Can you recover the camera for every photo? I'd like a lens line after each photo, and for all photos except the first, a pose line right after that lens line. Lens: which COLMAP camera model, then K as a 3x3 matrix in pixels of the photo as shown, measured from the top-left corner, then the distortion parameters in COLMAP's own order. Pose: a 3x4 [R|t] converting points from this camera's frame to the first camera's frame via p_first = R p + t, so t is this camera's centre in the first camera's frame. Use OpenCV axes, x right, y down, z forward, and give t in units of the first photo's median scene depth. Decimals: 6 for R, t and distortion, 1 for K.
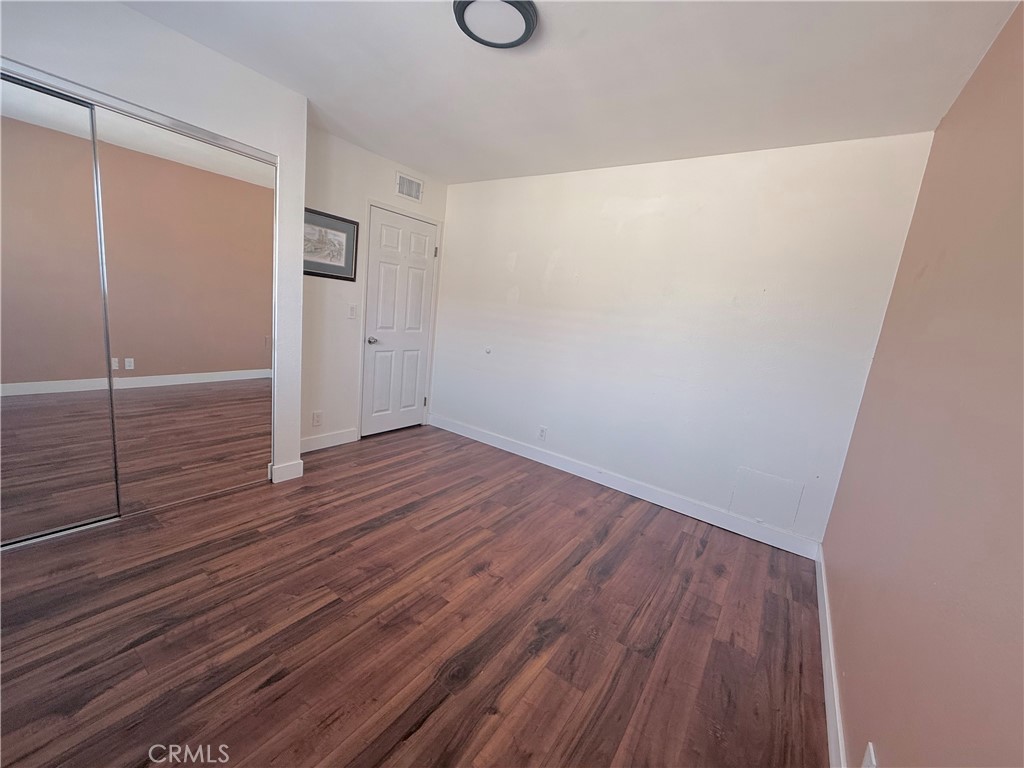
lens RADIAL K [[408.2, 0, 508.7], [0, 408.2, 384.0], [0, 0, 1]] dist [0.001565, -0.000243]
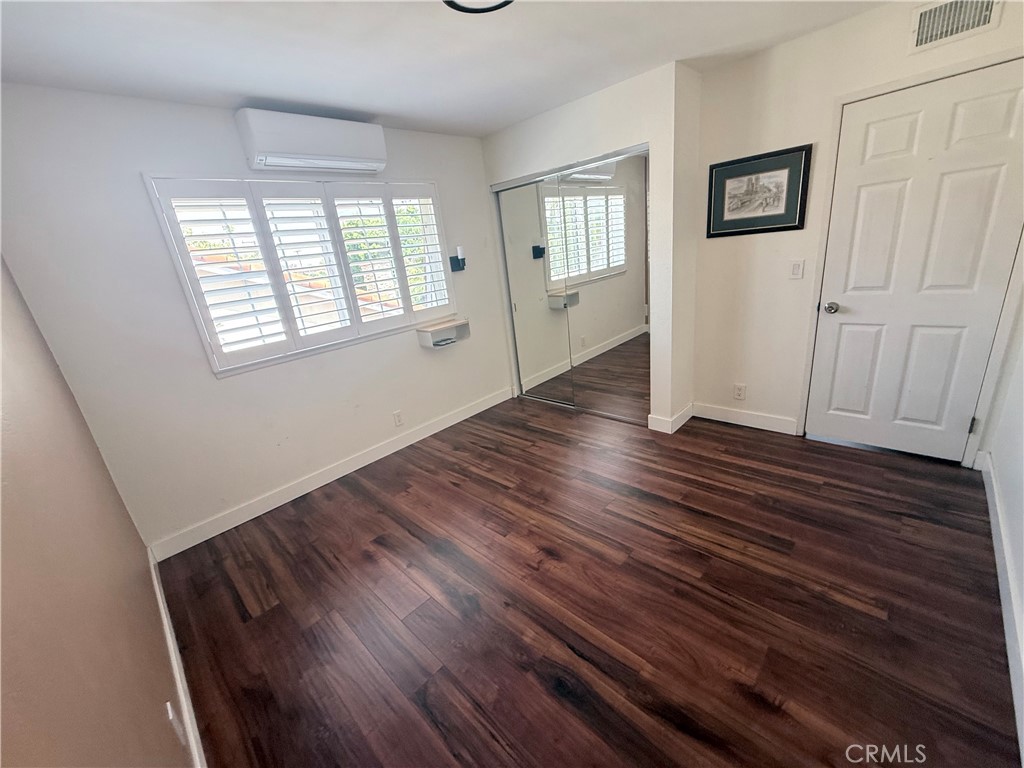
lens RADIAL K [[408.2, 0, 508.7], [0, 408.2, 384.0], [0, 0, 1]] dist [0.001565, -0.000243]
pose [[-0.166787, 0.221428, -0.960808, 0.611385], [-0.083401, 0.967797, 0.237516, -0.132088], [0.982459, 0.119747, -0.142949, 0.747076]]
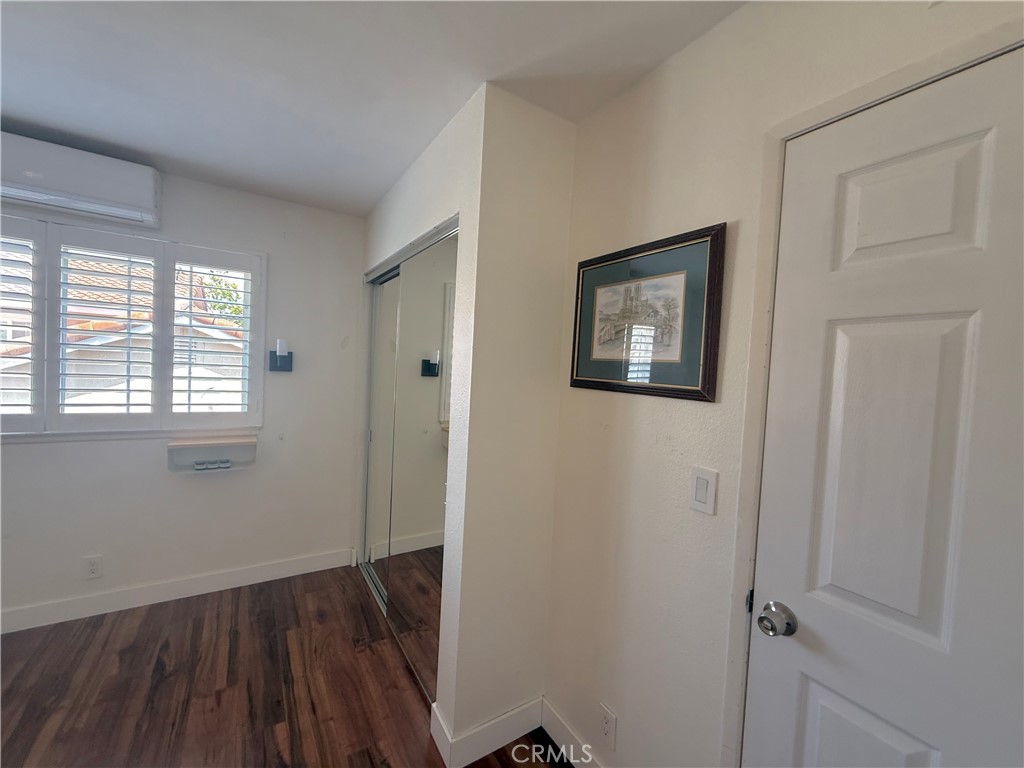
lens RADIAL K [[408.2, 0, 508.7], [0, 408.2, 384.0], [0, 0, 1]] dist [0.001565, -0.000243]
pose [[-0.368876, -0.097186, -0.924384, -0.019647], [-0.262972, 0.964797, 0.003505, -0.272461], [0.891502, 0.244380, -0.381448, 1.194984]]
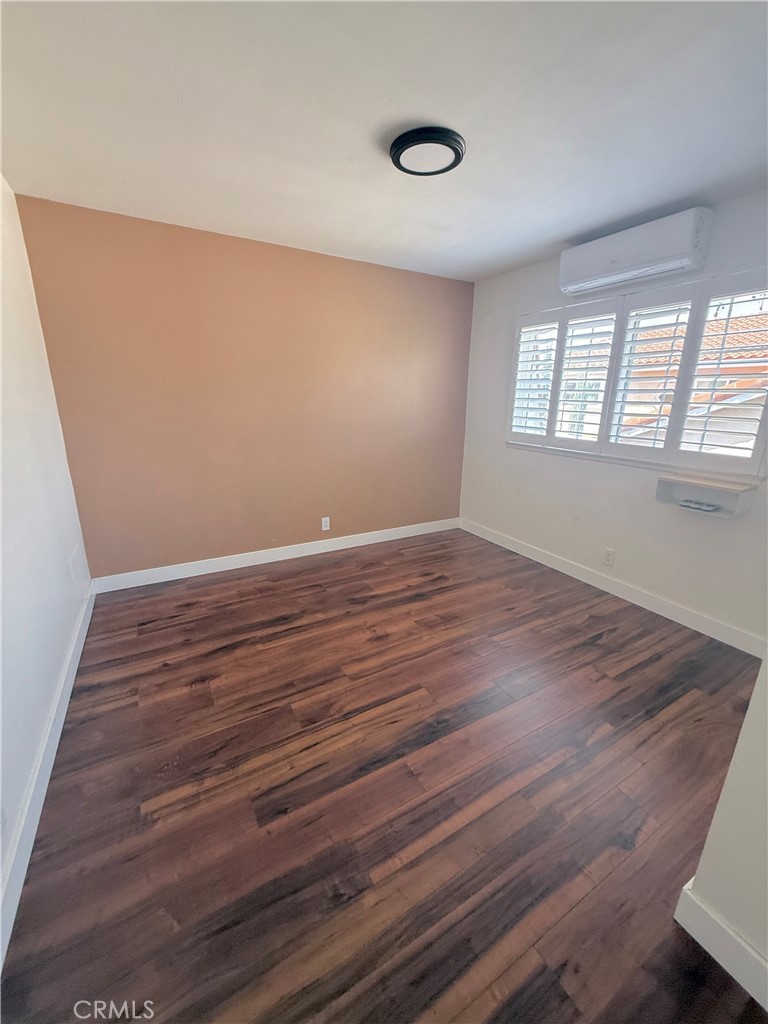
lens RADIAL K [[408.2, 0, 384.8], [0, 408.2, 507.3], [0, 0, 1]] dist [0.001565, -0.000243]
pose [[-0.901479, -0.230483, 0.366351, -0.319983], [-0.035837, 0.883265, 0.467503, -0.320098], [-0.431337, 0.408315, -0.804504, 1.341724]]
